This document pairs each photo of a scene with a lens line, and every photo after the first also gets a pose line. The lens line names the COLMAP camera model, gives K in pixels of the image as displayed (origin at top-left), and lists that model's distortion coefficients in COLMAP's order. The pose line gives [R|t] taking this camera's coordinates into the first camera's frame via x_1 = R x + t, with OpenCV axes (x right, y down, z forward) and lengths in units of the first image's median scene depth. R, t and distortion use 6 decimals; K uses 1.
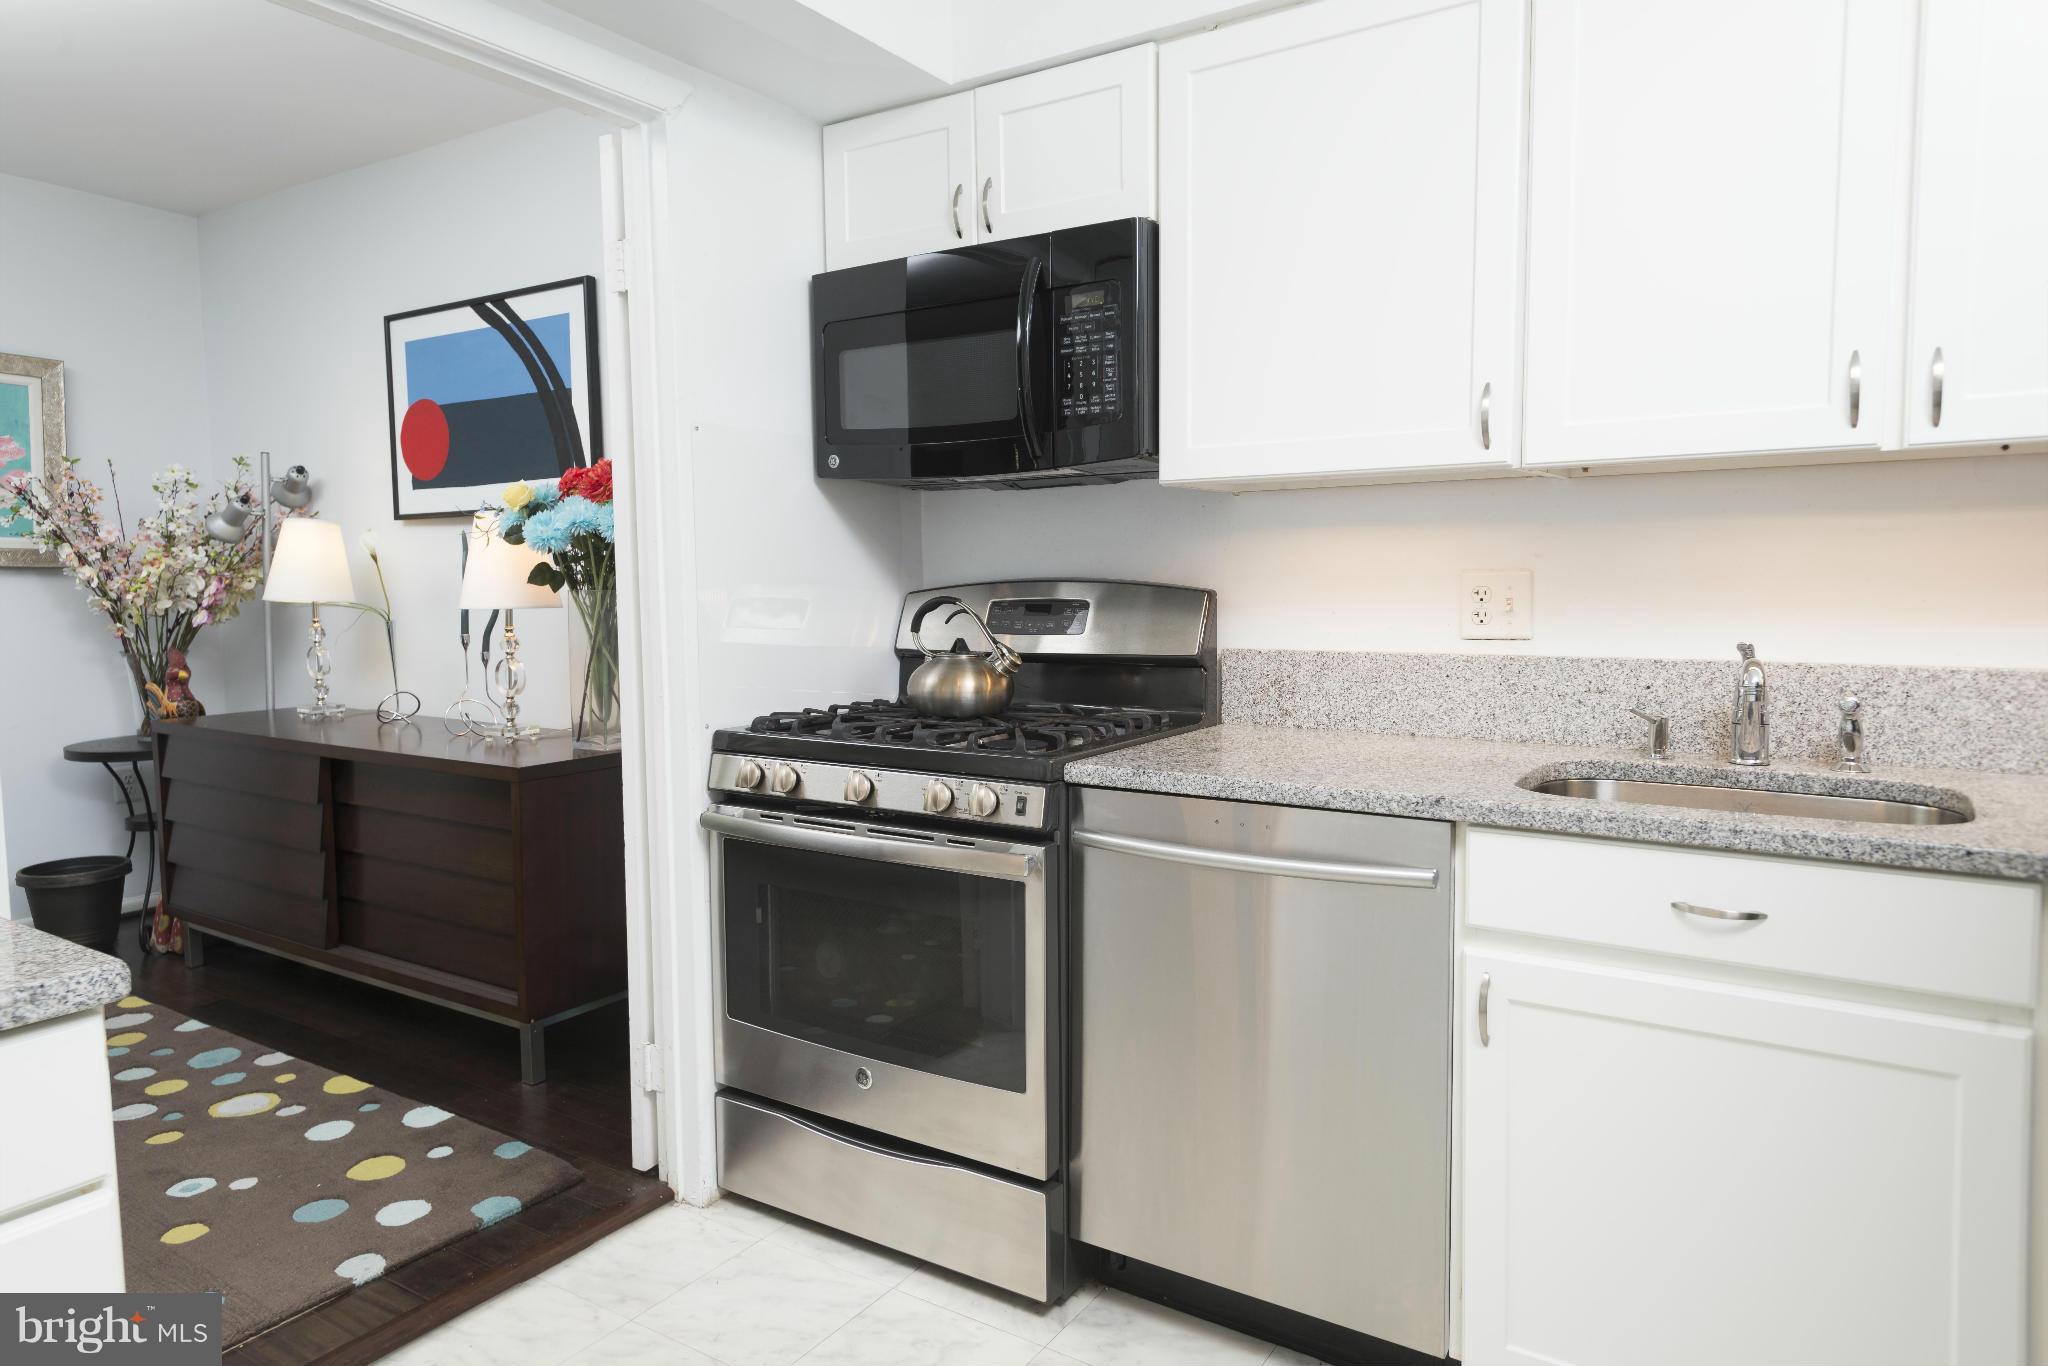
lens RADIAL K [[1294.9, 0, 1021.5], [0, 1294.9, 666.5], [0, 0, 1]] dist [0.047700, 0.000537]
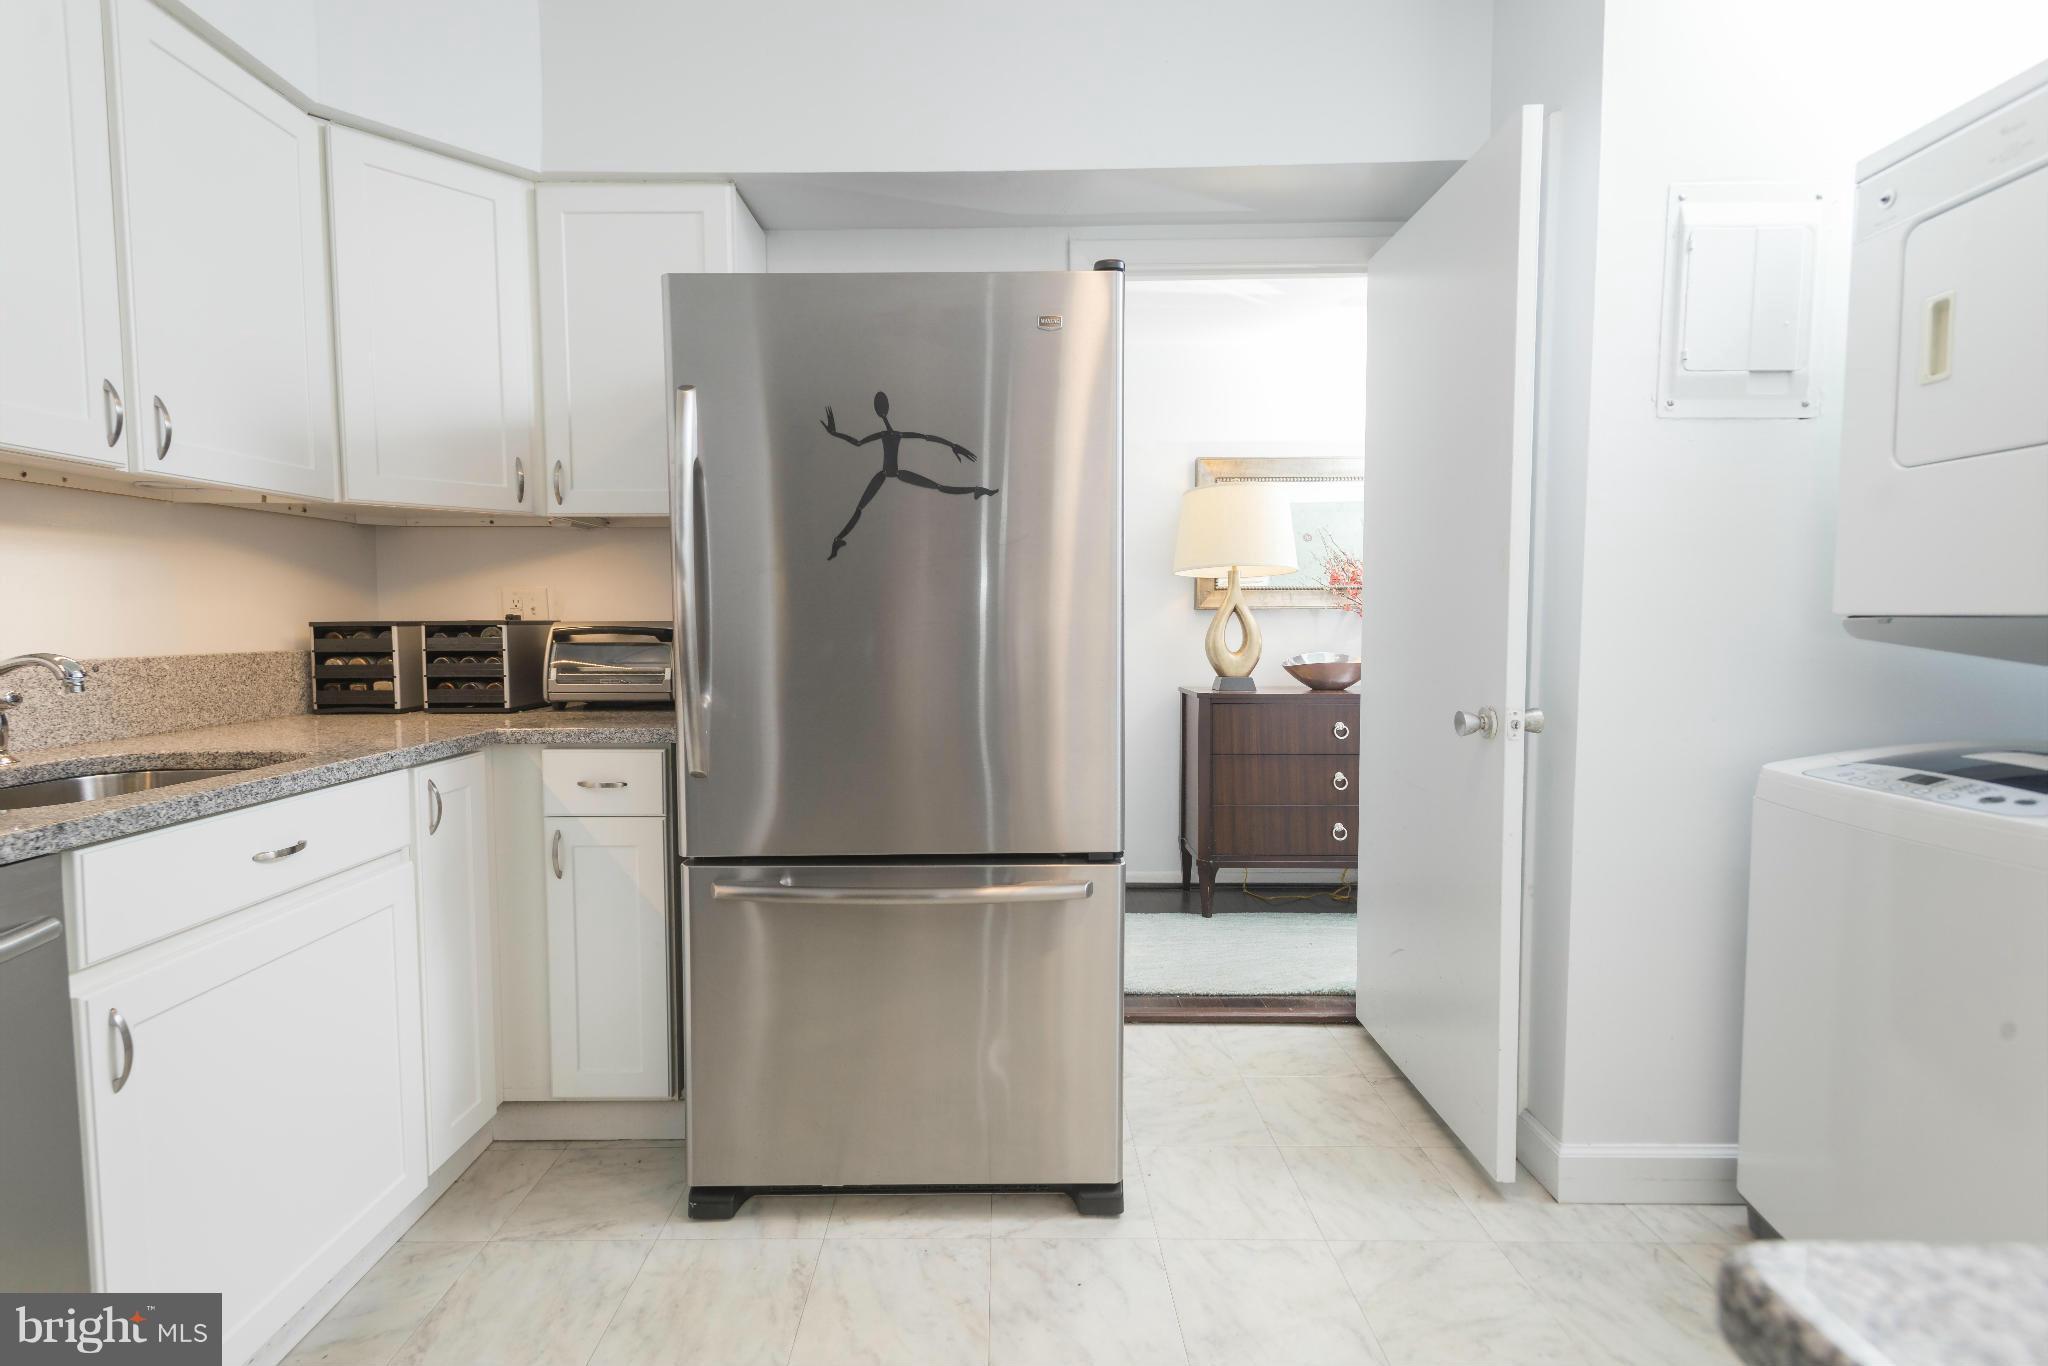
lens RADIAL K [[967.3, 0, 996.2], [0, 967.3, 665.9], [0, 0, 1]] dist [0.021997, 0.000007]
pose [[-0.535757, -0.030224, 0.843831, -0.392596], [0.071610, 0.994132, 0.081073, -0.004486], [-0.841331, 0.103862, -0.530449, 0.624992]]
